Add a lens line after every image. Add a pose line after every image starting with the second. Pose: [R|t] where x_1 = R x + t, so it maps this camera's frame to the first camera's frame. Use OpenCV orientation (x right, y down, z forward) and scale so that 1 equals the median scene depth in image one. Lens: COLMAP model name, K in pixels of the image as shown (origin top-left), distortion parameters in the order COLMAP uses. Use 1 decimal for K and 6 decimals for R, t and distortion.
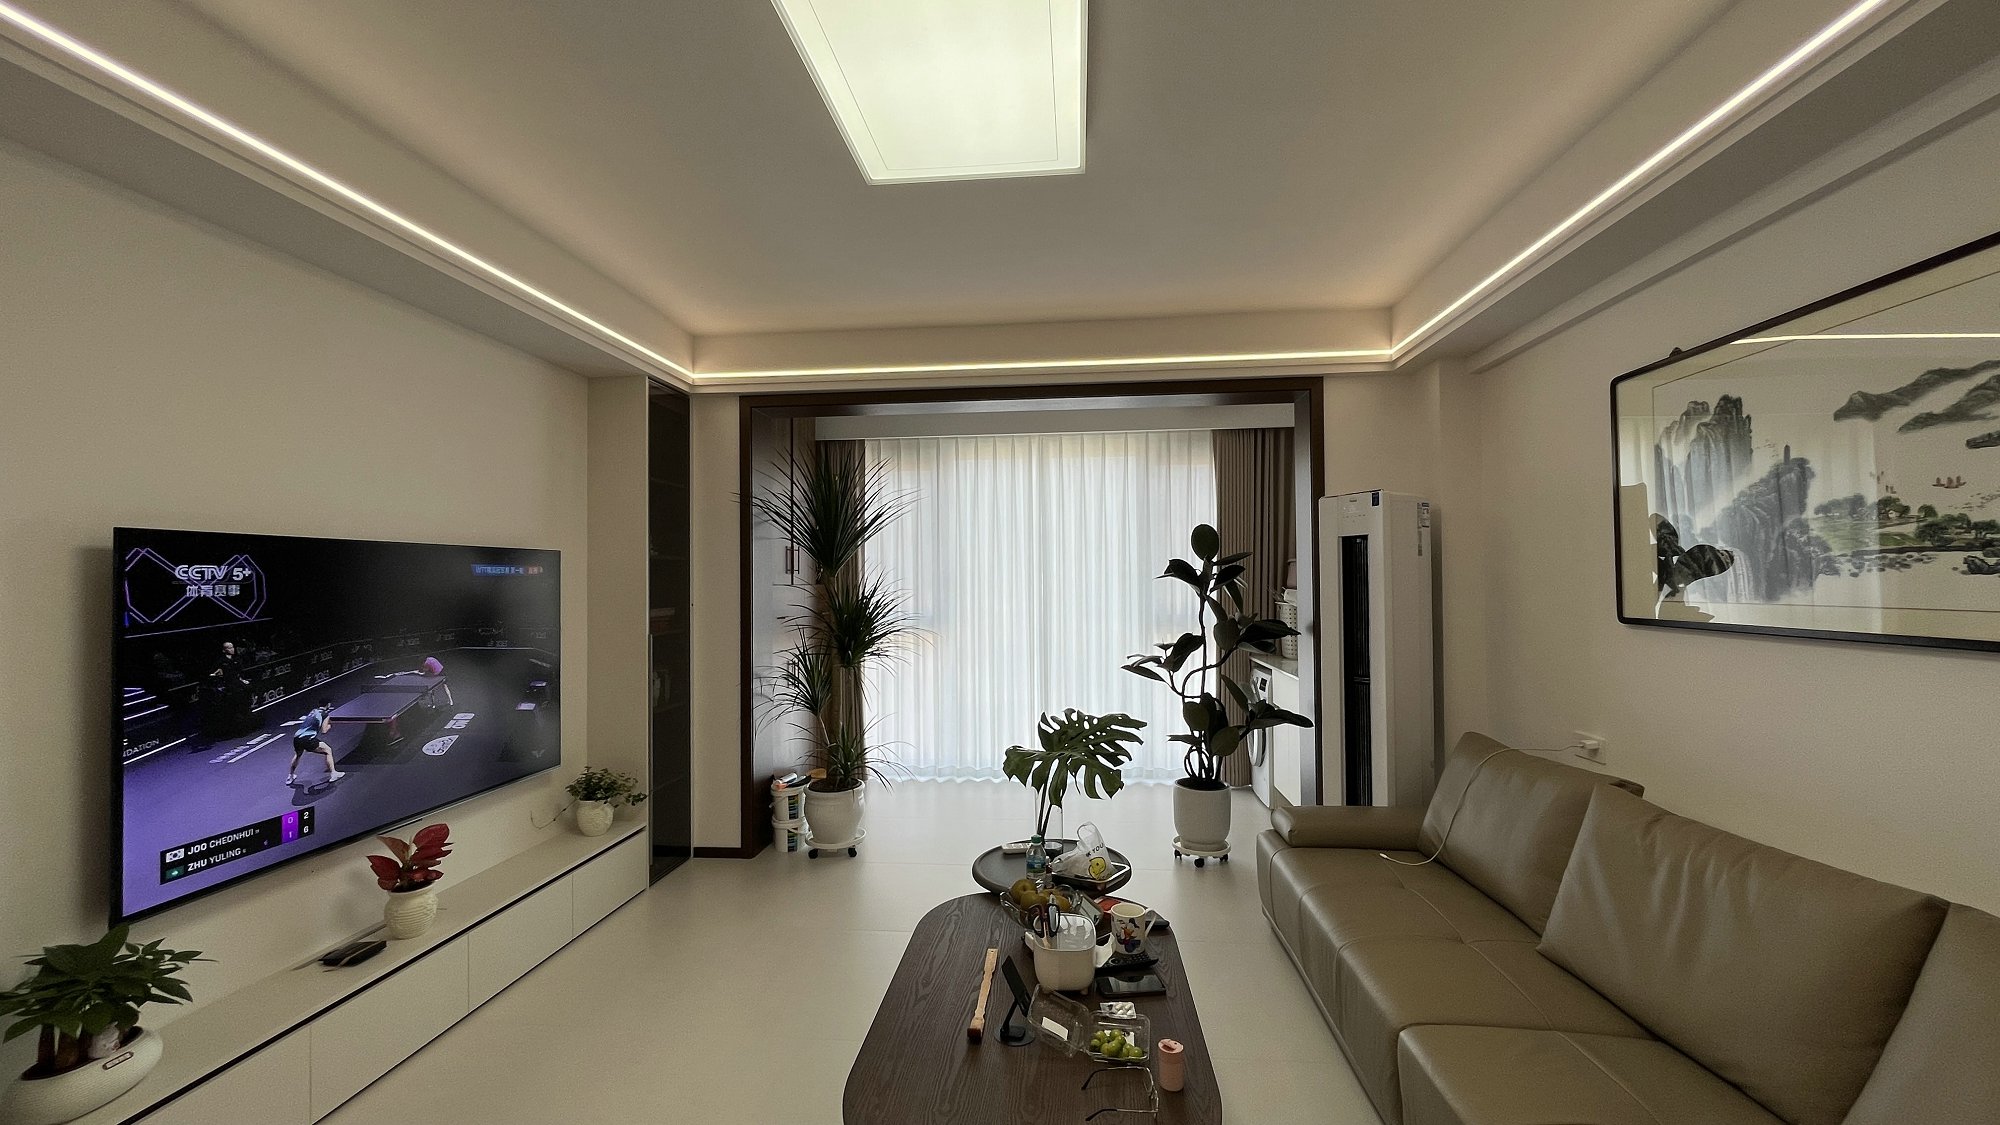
lens RADIAL K [[811.0, 0, 1005.3], [0, 811.0, 569.2], [0, 0, 1]] dist [-0.000945, 0.000049]
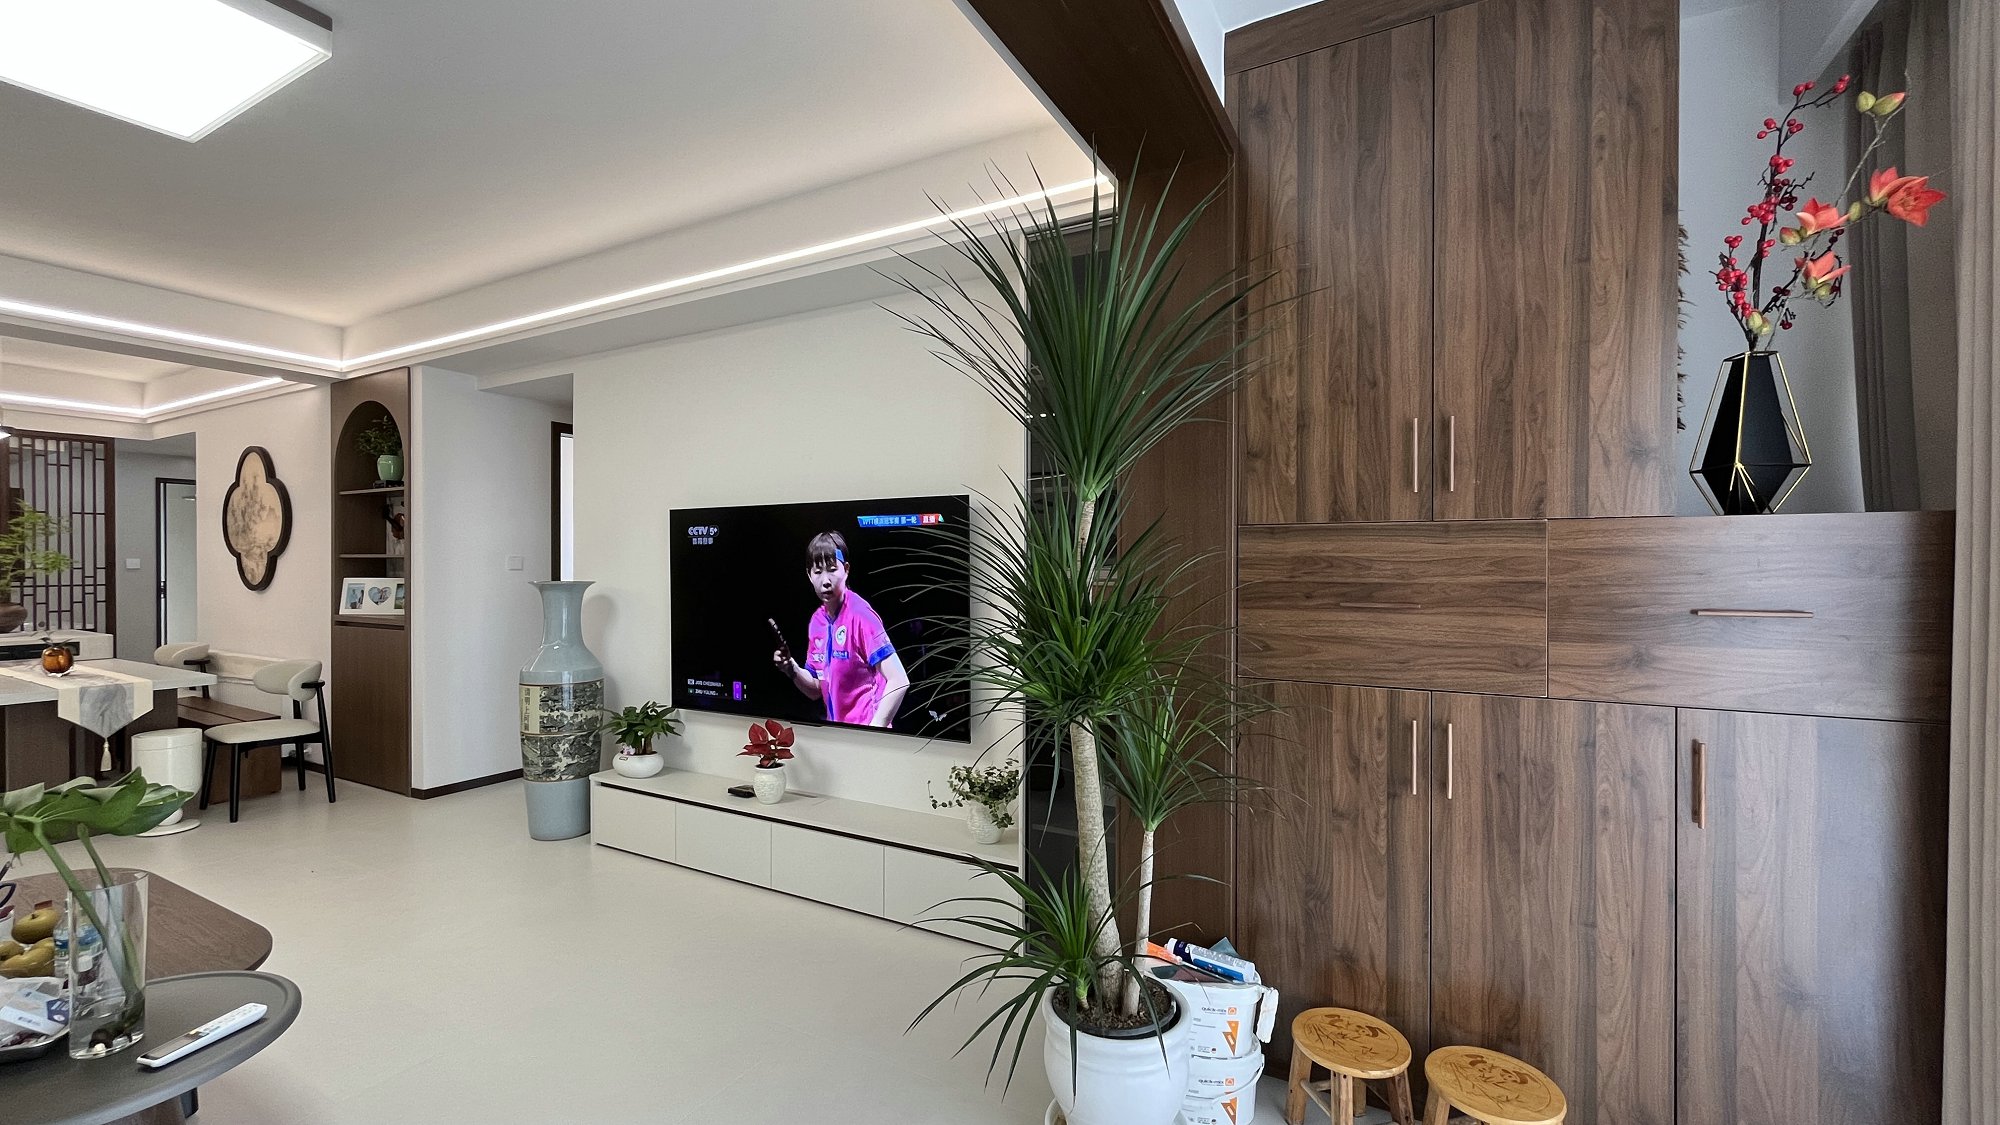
lens RADIAL K [[811.0, 0, 1005.3], [0, 811.0, 569.2], [0, 0, 1]] dist [-0.000945, 0.000049]
pose [[-0.401885, 0.013878, -0.915585, 0.219598], [0.016606, 0.999831, 0.007866, 0.048832], [0.915540, -0.012043, -0.402048, 1.327581]]
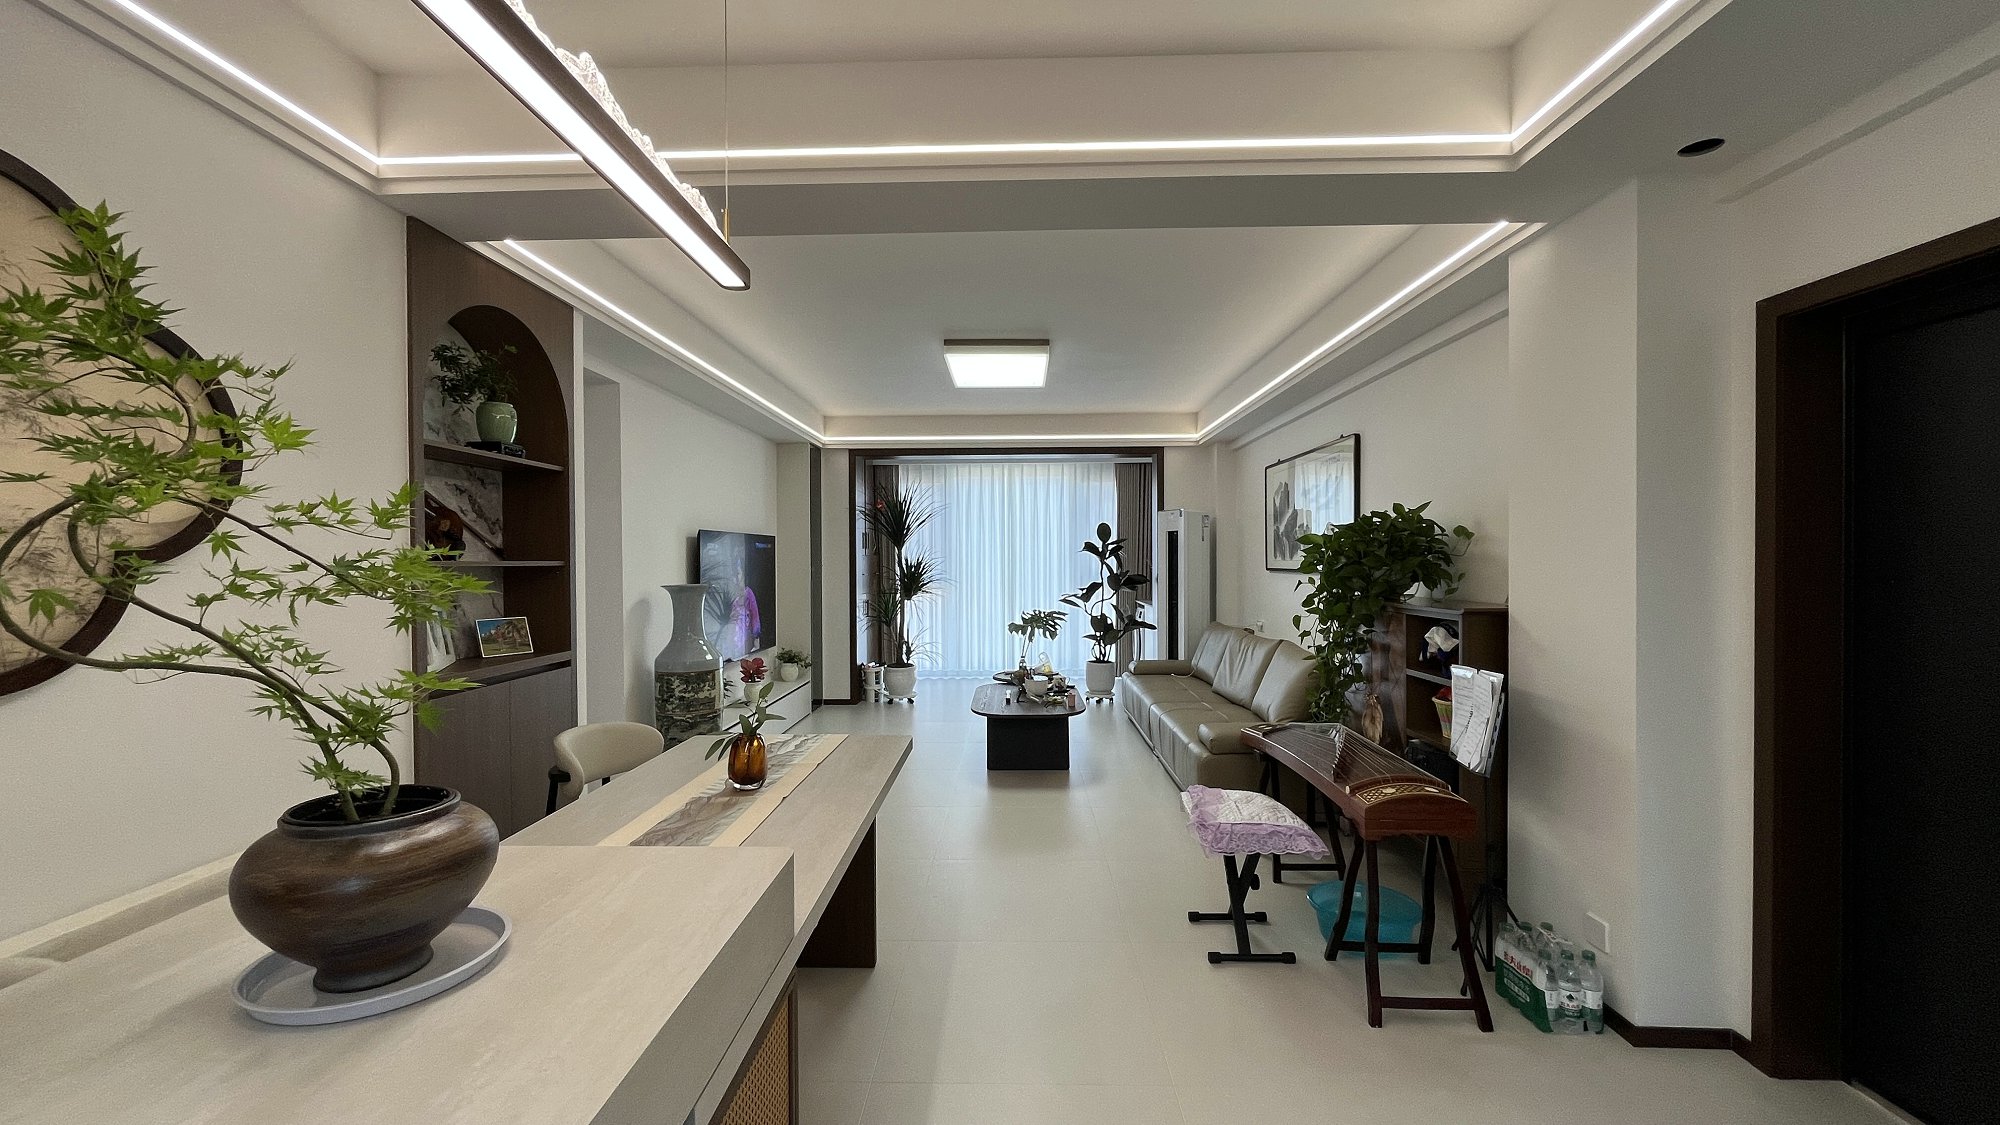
lens RADIAL K [[810.3, 0, 1000.9], [0, 810.3, 567.7], [0, 0, 1]] dist [-0.007095, -0.000181]
pose [[0.997791, 0.003457, 0.066346, -0.126345], [-0.005109, 0.999681, 0.024742, 0.002711], [-0.066239, -0.025026, 0.997490, -0.950150]]
